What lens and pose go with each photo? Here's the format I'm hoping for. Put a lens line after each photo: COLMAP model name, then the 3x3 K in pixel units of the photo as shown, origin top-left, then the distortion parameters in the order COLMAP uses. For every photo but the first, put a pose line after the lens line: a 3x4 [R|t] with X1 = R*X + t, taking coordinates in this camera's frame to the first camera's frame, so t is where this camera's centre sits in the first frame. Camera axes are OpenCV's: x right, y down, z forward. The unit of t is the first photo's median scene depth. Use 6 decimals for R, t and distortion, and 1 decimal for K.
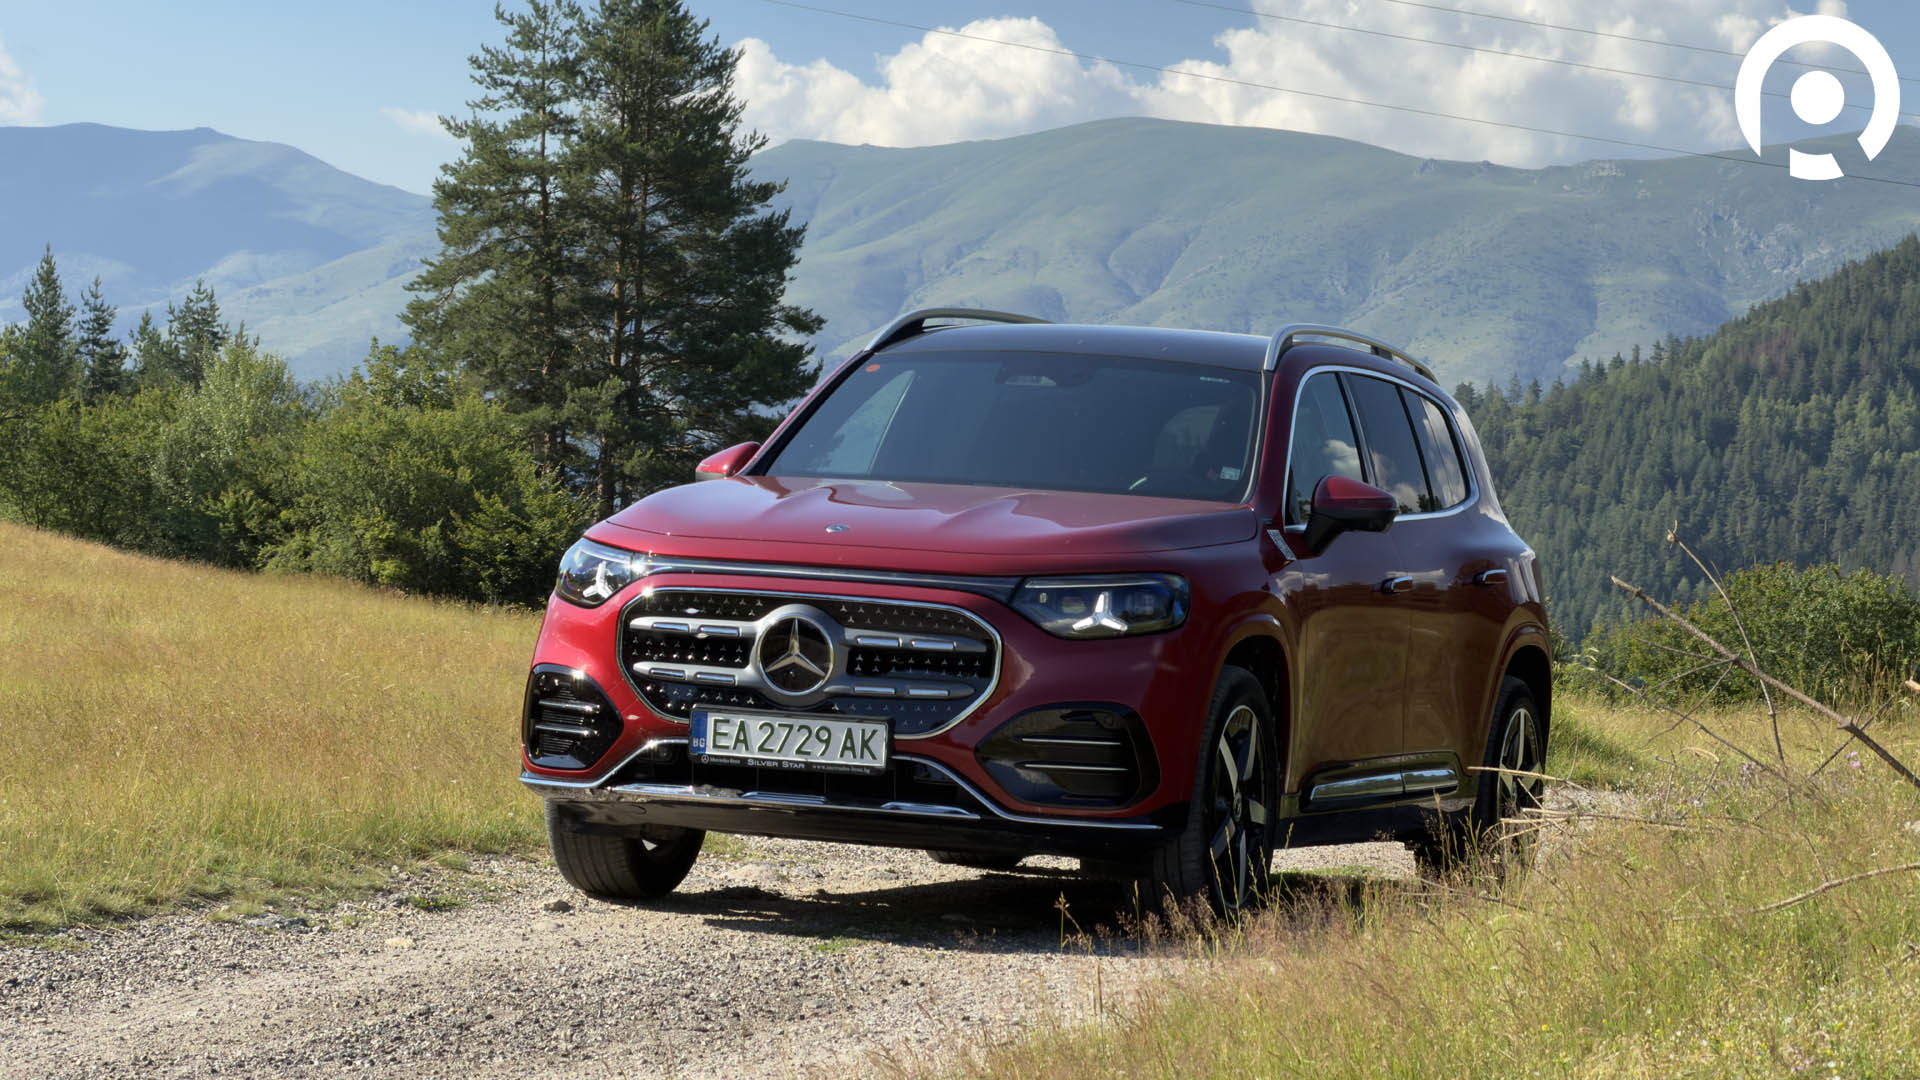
lens RADIAL K [[5717.7, 0, 965.6], [0, 5717.7, 560.5], [0, 0, 1]] dist [0.229793, 0.000000]
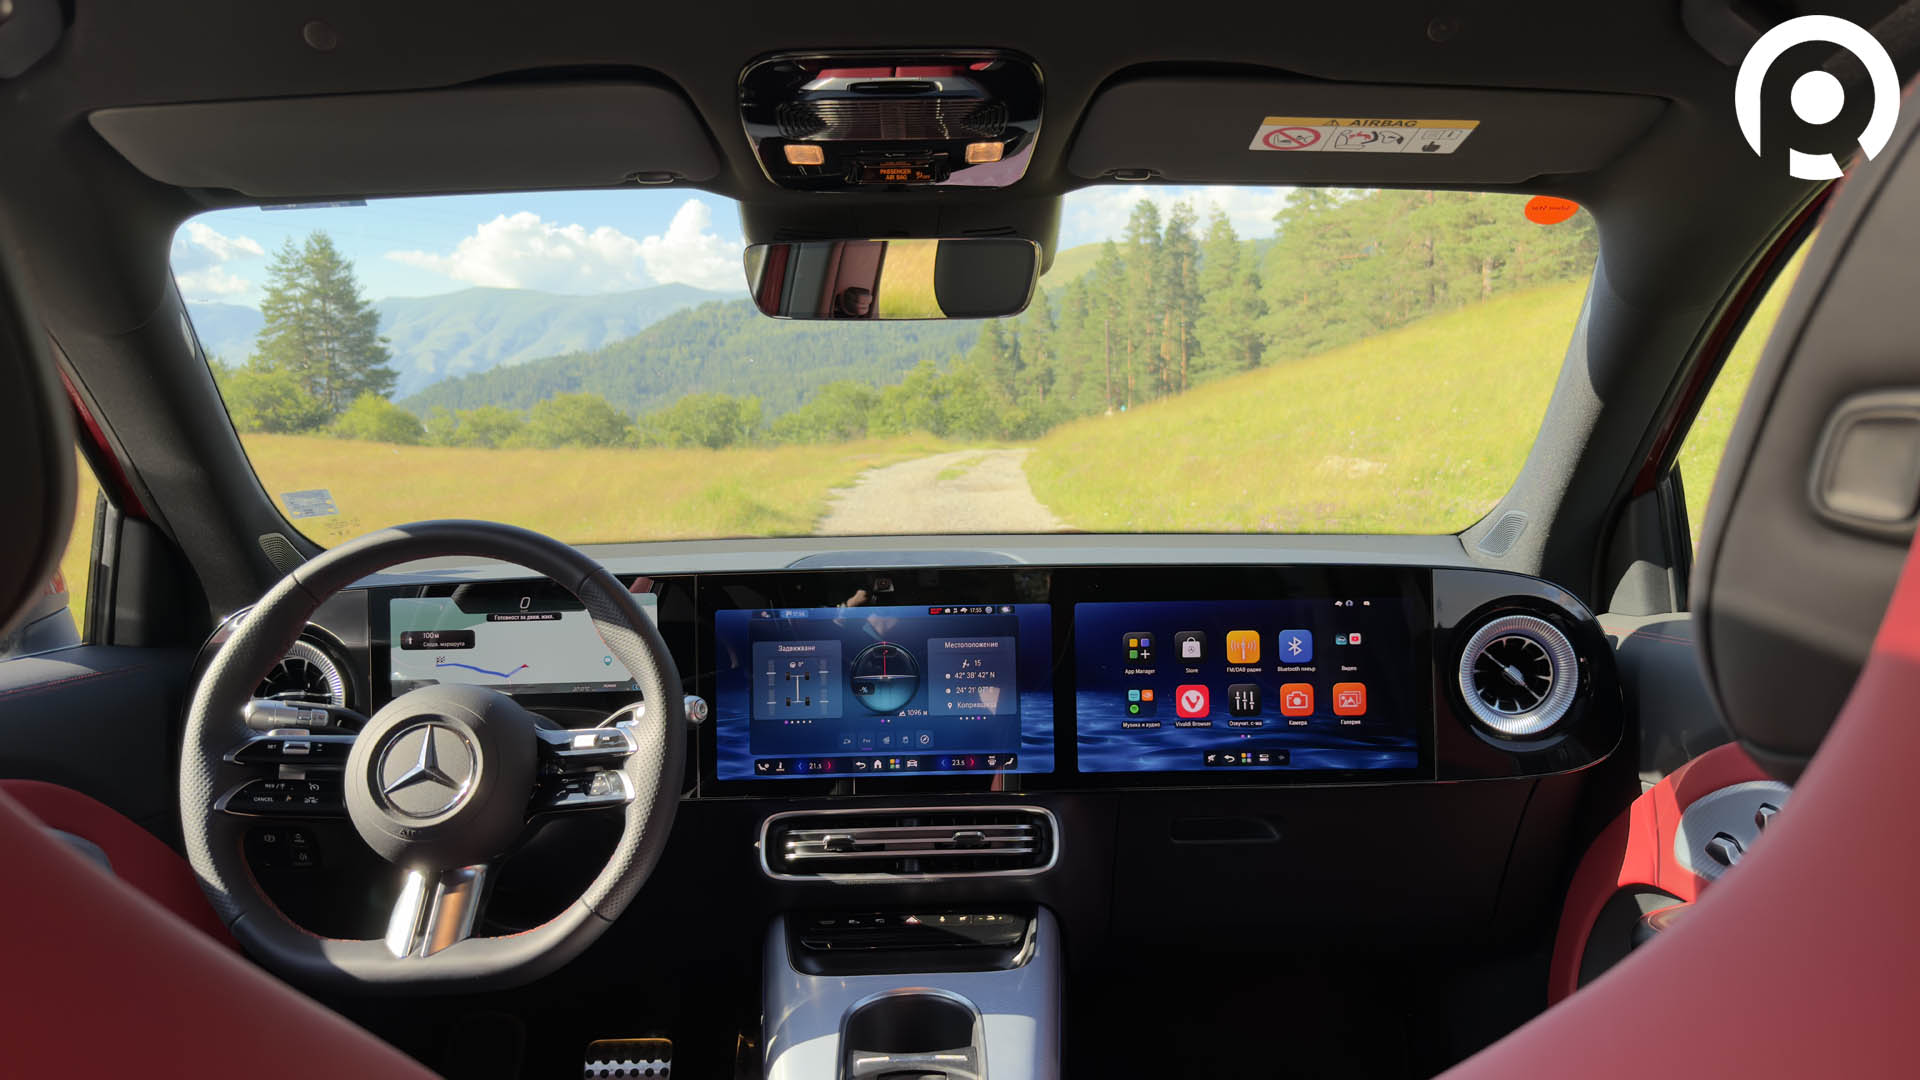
lens RADIAL K [[1332.0, 0, 957.5], [0, 1332.0, 545.4], [0, 0, 1]] dist [0.066428, -0.110828]
pose [[0.933555, -0.112028, 0.340479, 0.045728], [0.070590, 0.988762, 0.131783, -0.020442], [-0.351416, -0.098992, 0.930971, 1.125419]]
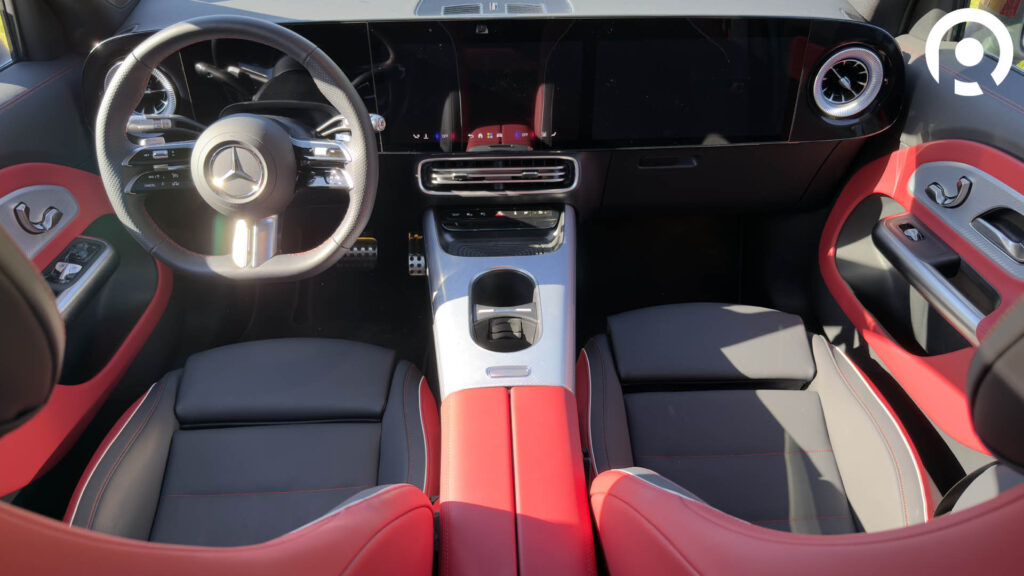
lens RADIAL K [[710.4, 0, 510.7], [0, 710.4, 286.8], [0, 0, 1]] dist [0.066428, -0.110828]
pose [[0.932255, -0.271835, 0.238760, 0.047662], [0.064507, 0.774229, 0.629610, -0.035624], [-0.356005, -0.571556, 0.739313, 1.134703]]
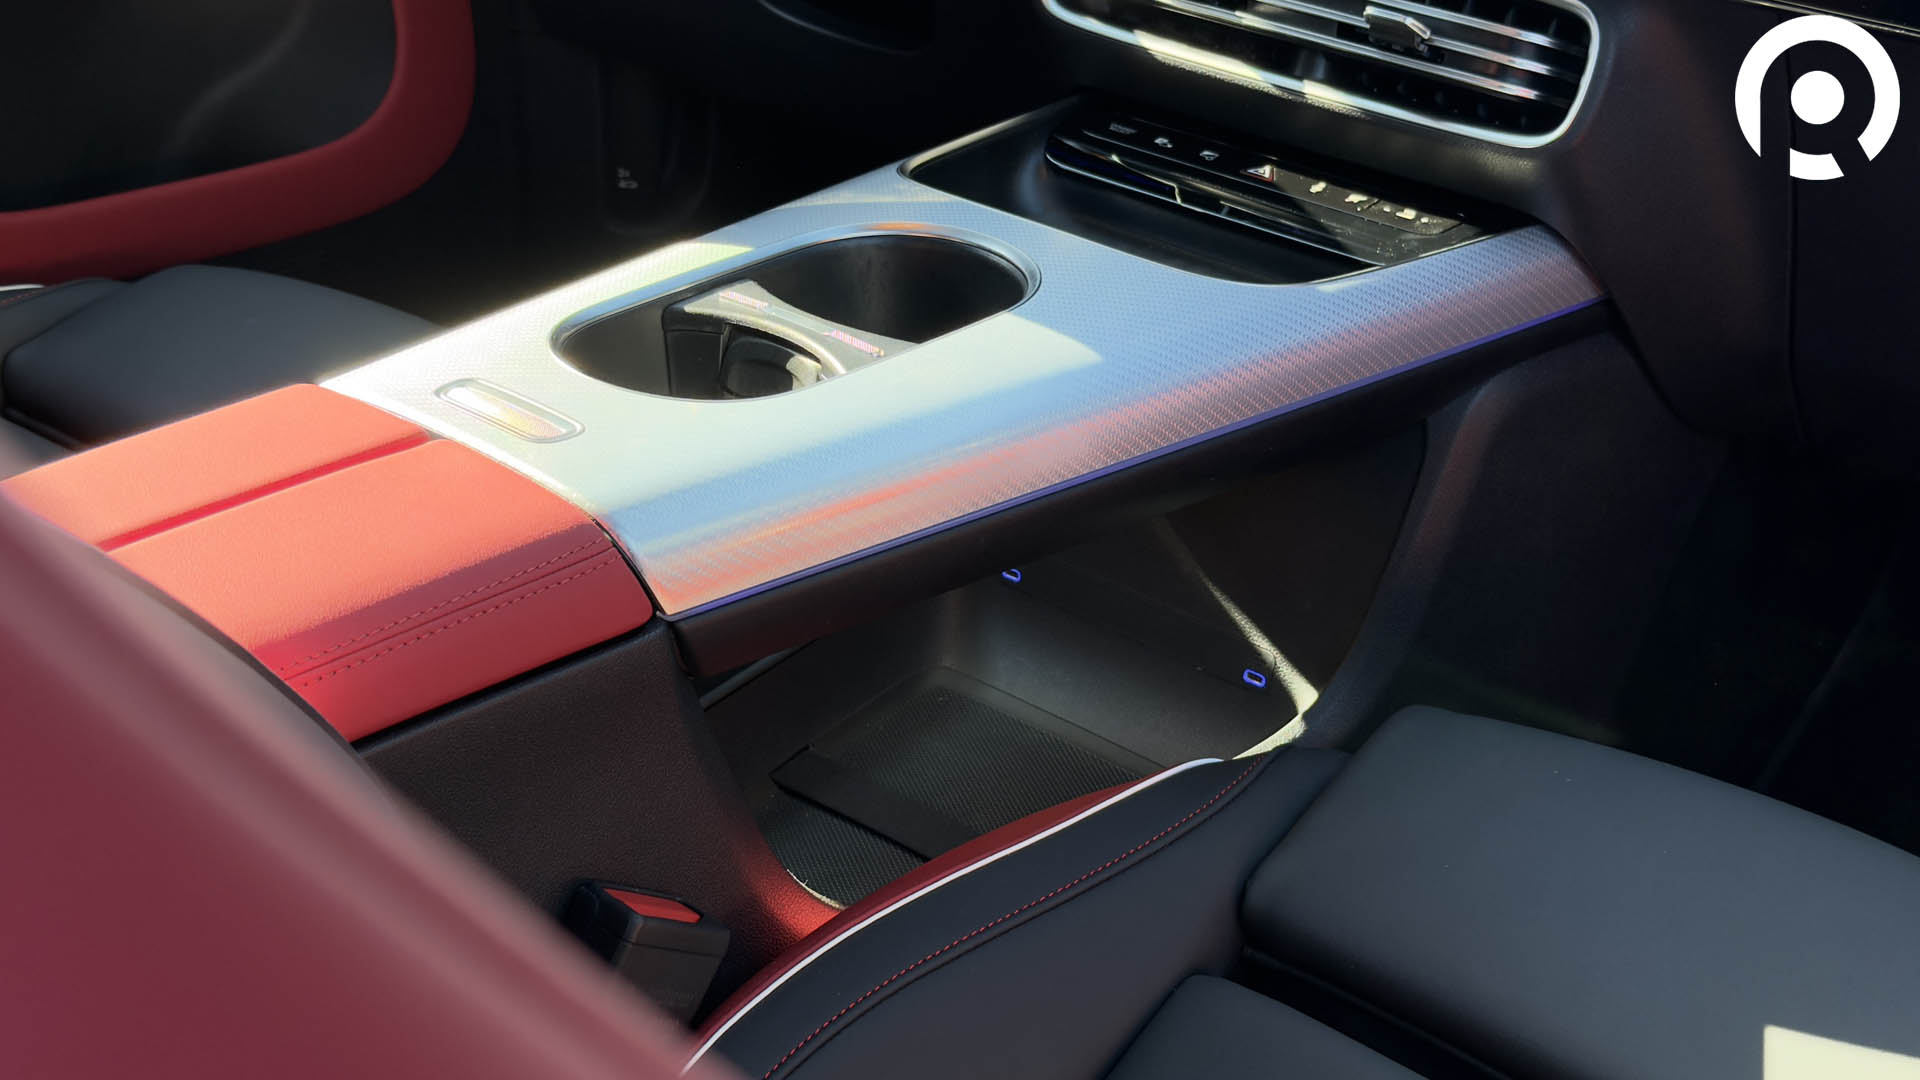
lens RADIAL K [[2644.4, 0, 951.0], [0, 2644.4, 571.6], [0, 0, 1]] dist [0.125844, 0.000000]
pose [[0.919957, 0.155217, -0.359982, 0.098151], [0.026666, 0.891371, 0.452489, -0.009960], [0.391111, -0.425869, 0.815884, 1.130659]]
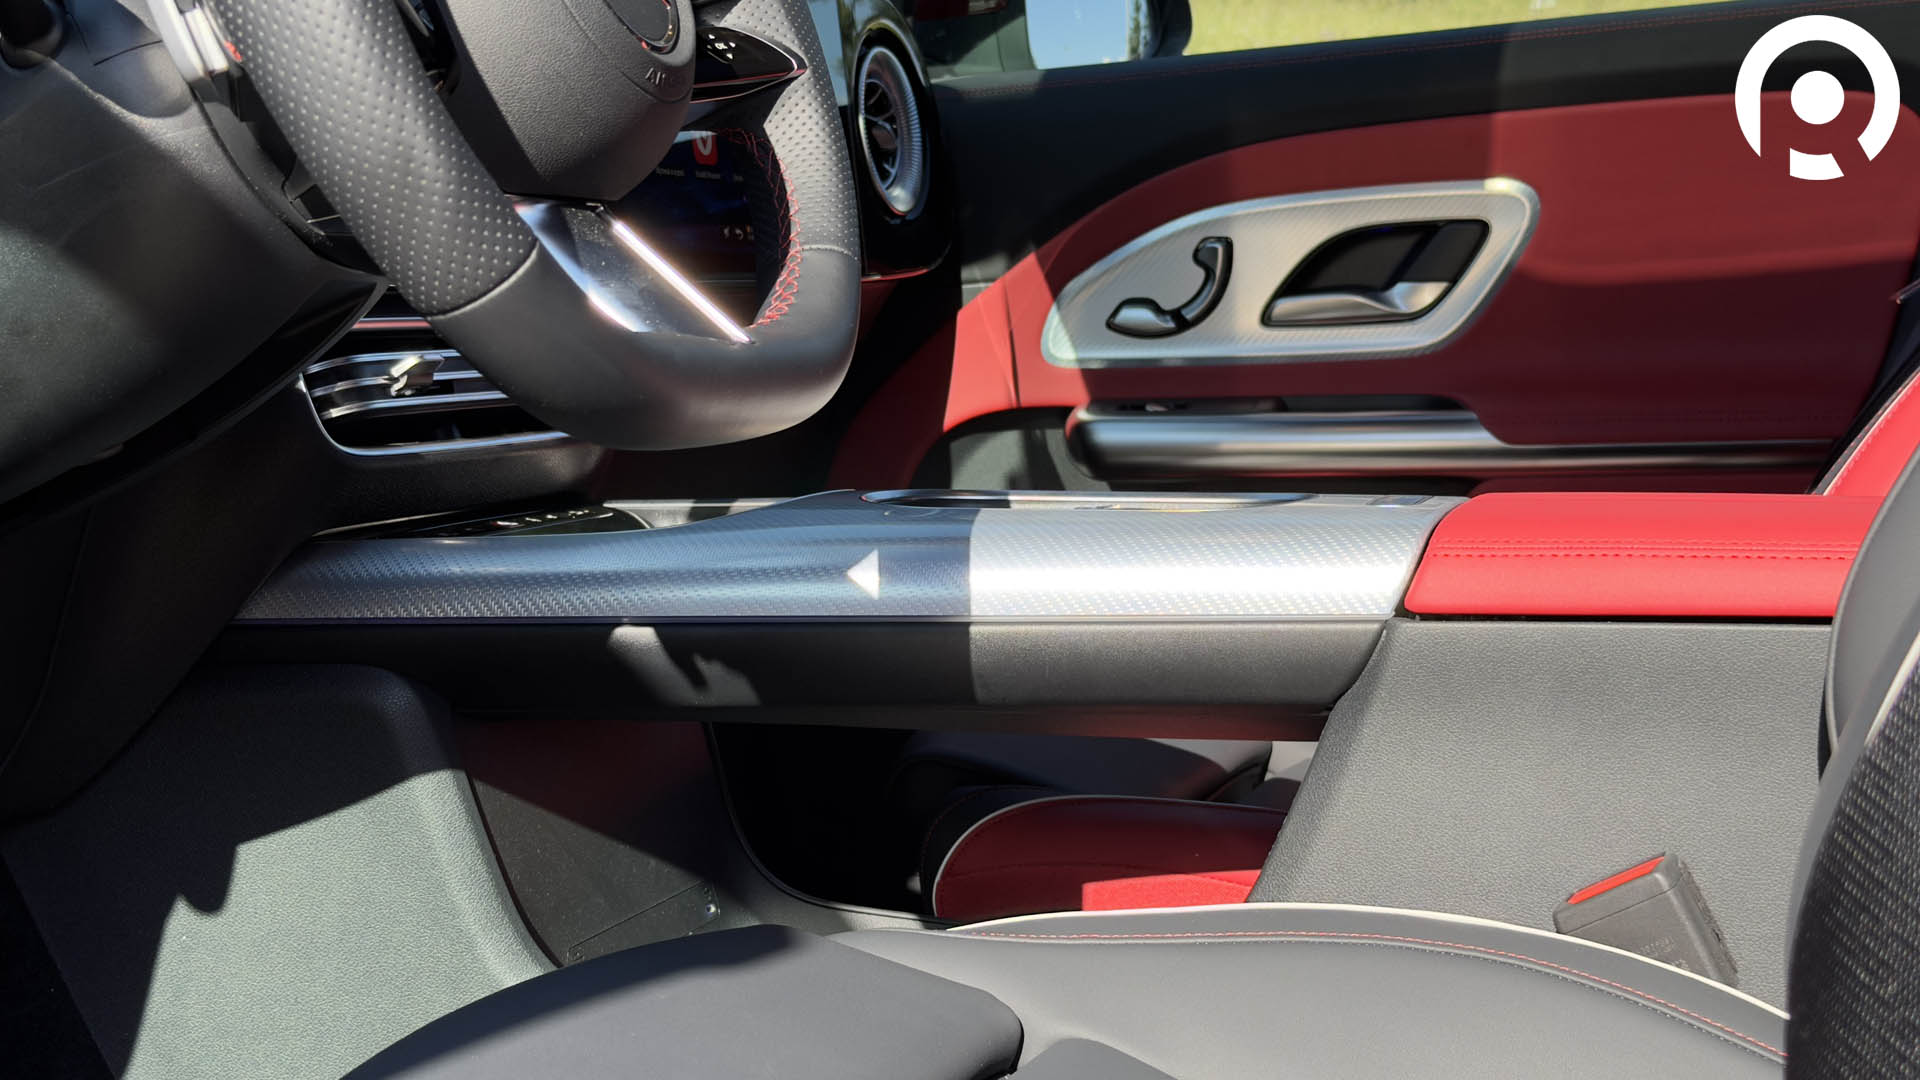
lens RADIAL K [[2644.4, 0, 957.5], [0, 2644.4, 541.6], [0, 0, 1]] dist [0.125844, 0.000000]
pose [[0.017048, -0.163597, 0.986380, -0.024995], [-0.008546, 0.986463, 0.163759, 0.003493], [-0.999818, -0.011221, 0.015419, 1.196709]]
